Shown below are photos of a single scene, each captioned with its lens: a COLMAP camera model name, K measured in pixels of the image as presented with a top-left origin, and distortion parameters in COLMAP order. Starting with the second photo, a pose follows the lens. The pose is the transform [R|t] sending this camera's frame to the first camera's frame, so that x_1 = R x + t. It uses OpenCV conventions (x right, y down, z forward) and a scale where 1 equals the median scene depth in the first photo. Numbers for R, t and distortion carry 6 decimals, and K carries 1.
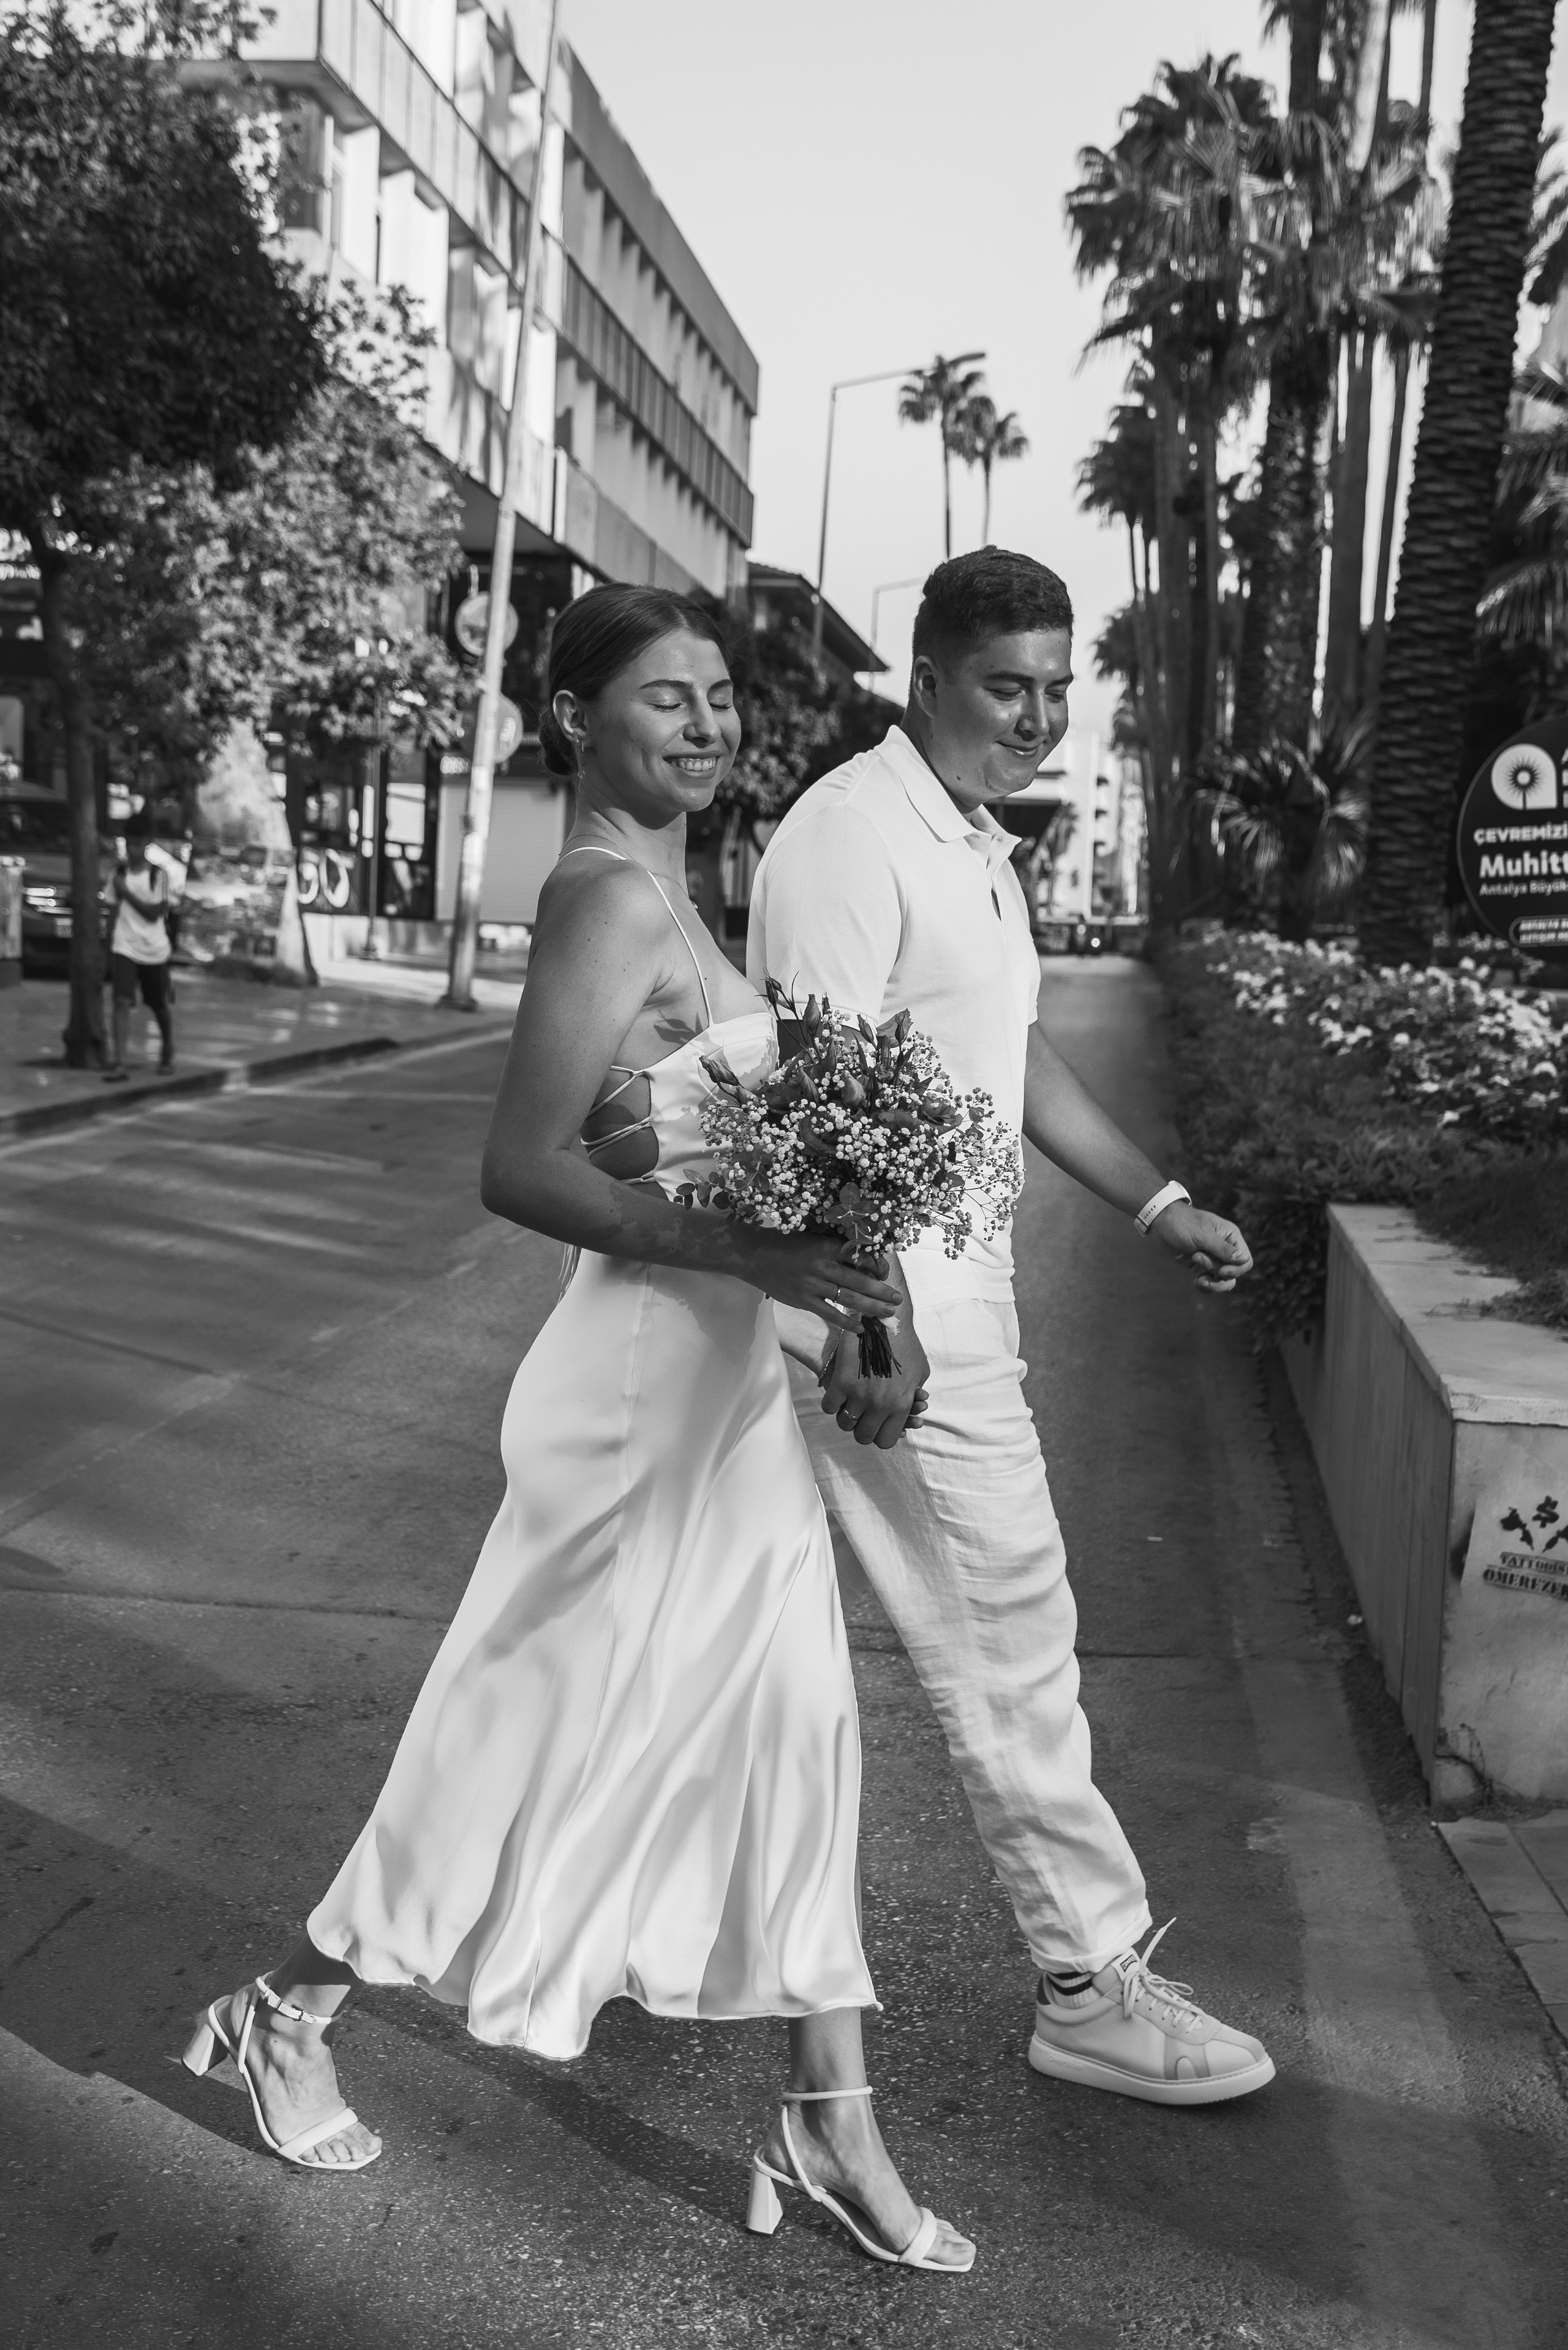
lens RADIAL K [[2930.5, 0, 784.0], [0, 2930.5, 1175.0], [0, 0, 1]] dist [0.003915, -0.062403]
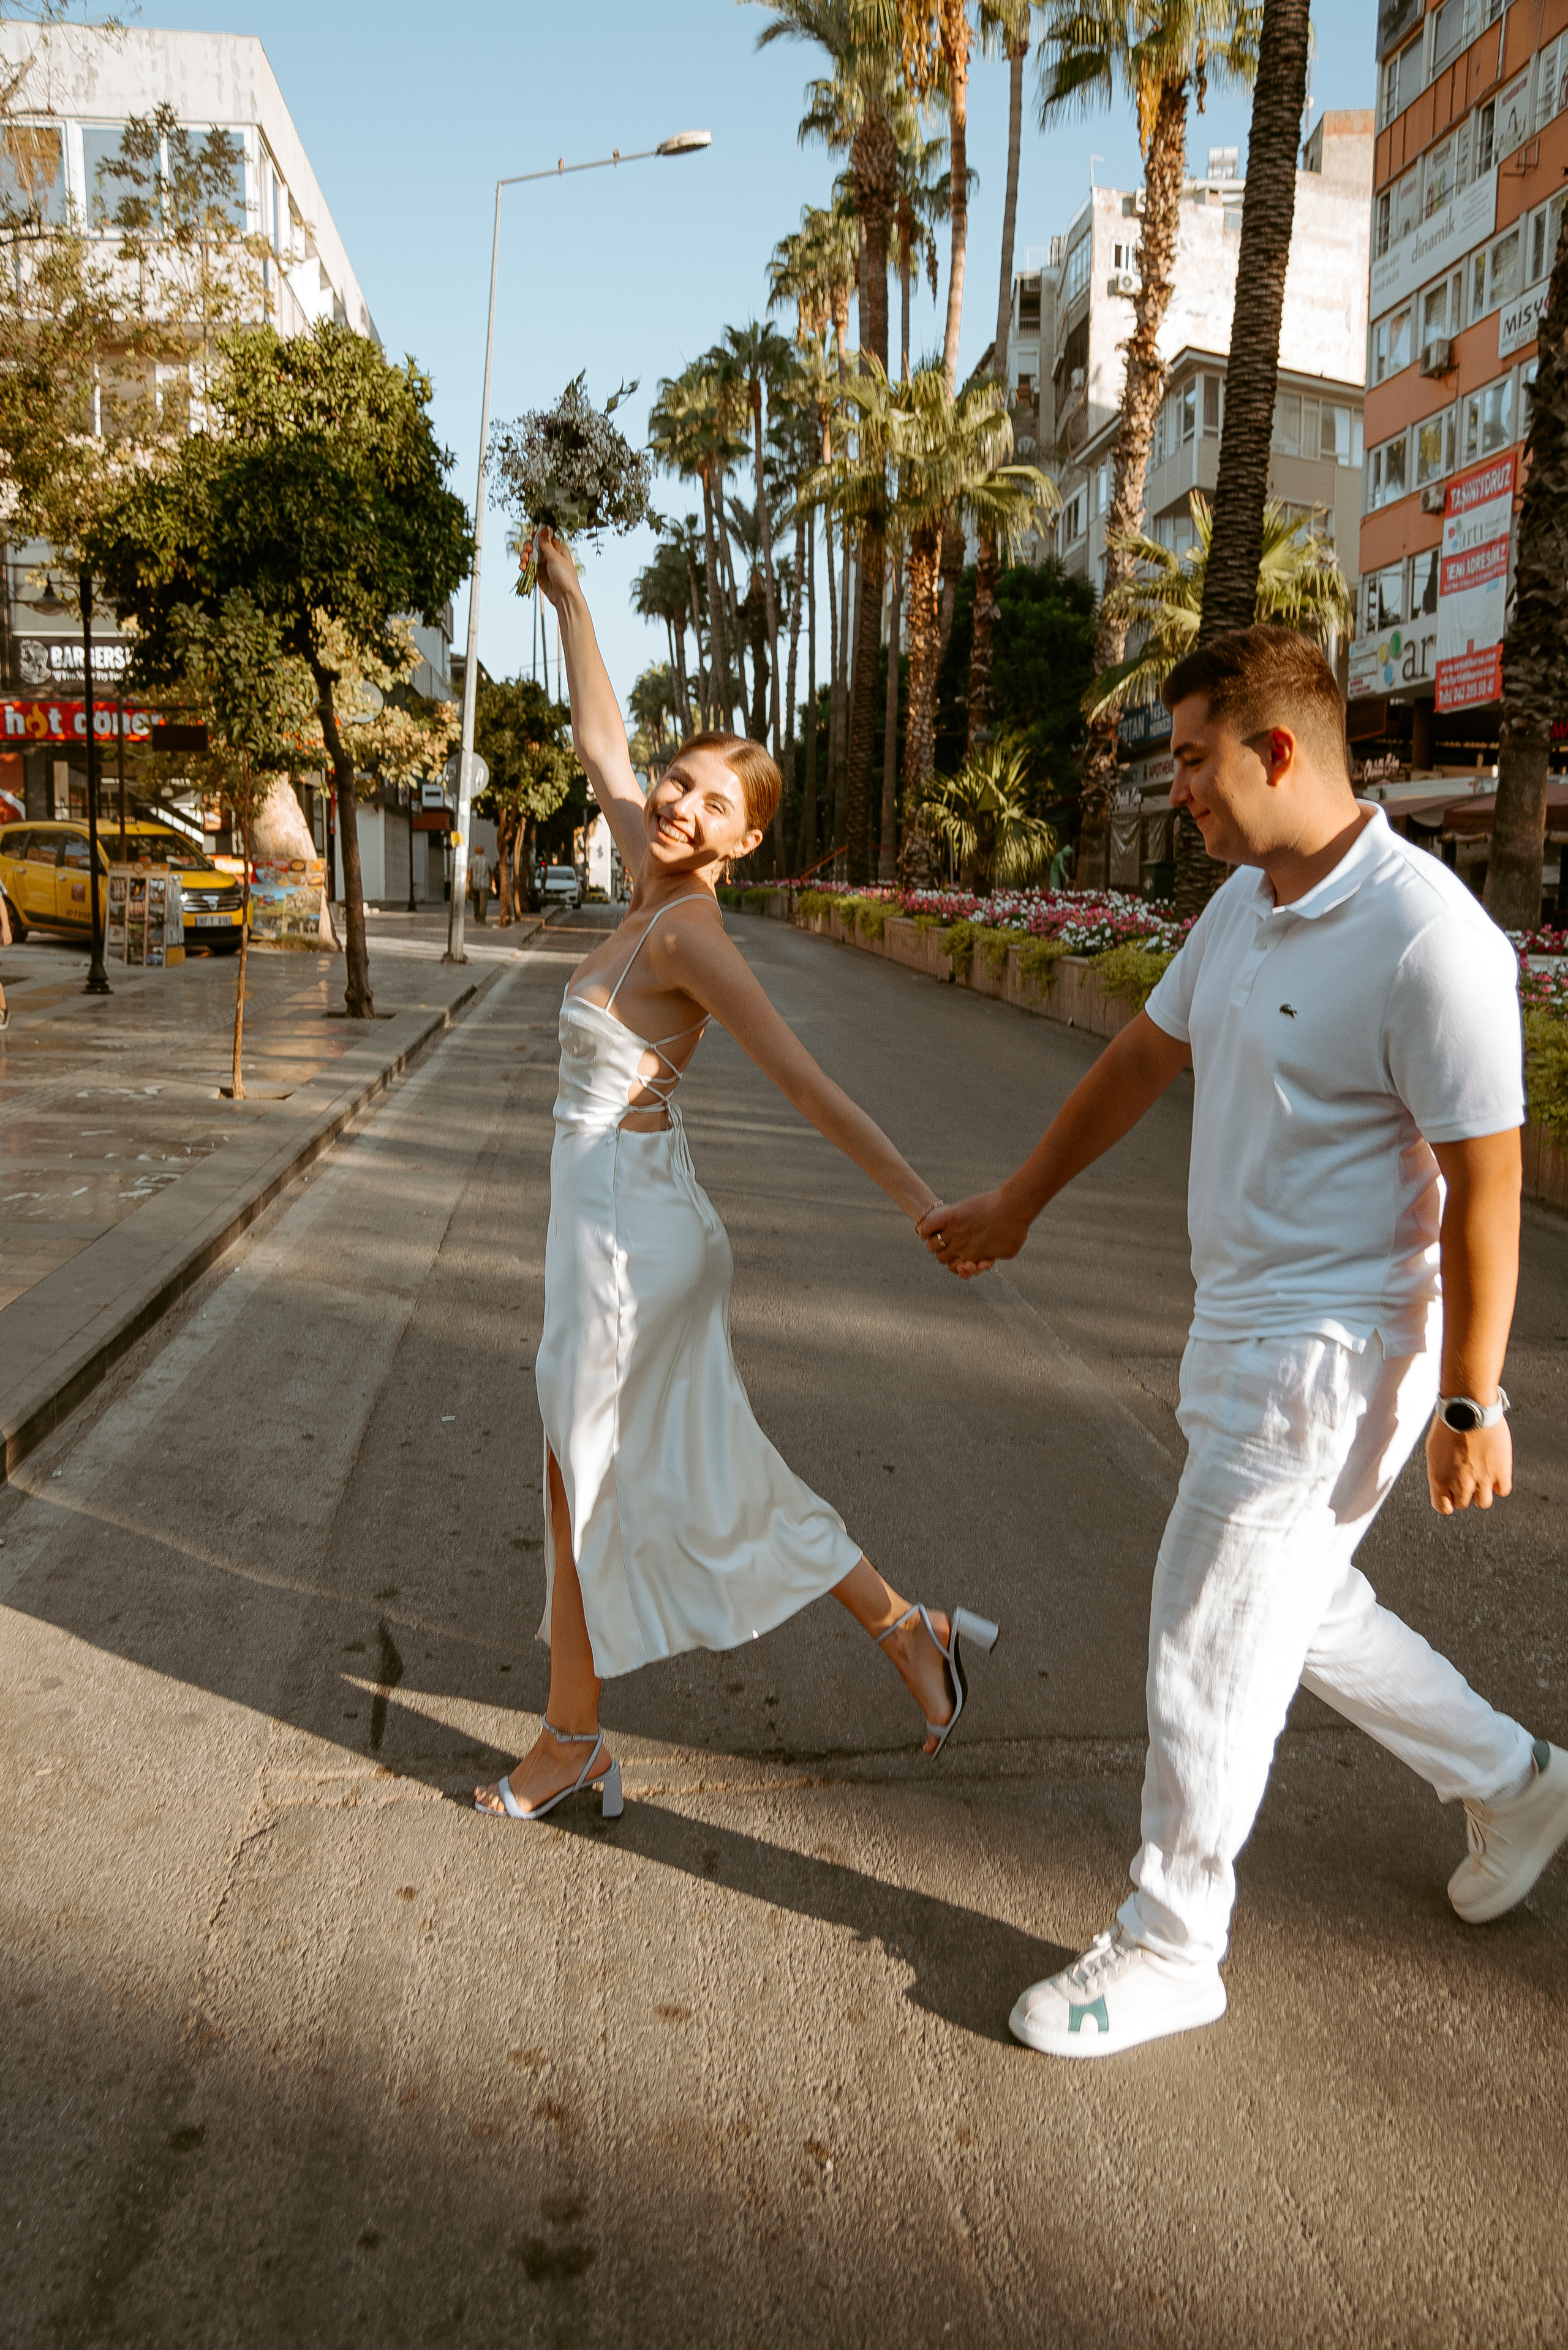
lens RADIAL K [[1925.6, 0, 784.0], [0, 1925.6, 1175.0], [0, 0, 1]] dist [-0.112702, 0.003394]
pose [[0.978540, -0.062997, 0.196191, -0.141289], [0.049963, 0.996246, 0.070695, -0.009144], [-0.199908, -0.059375, 0.978014, 0.000466]]
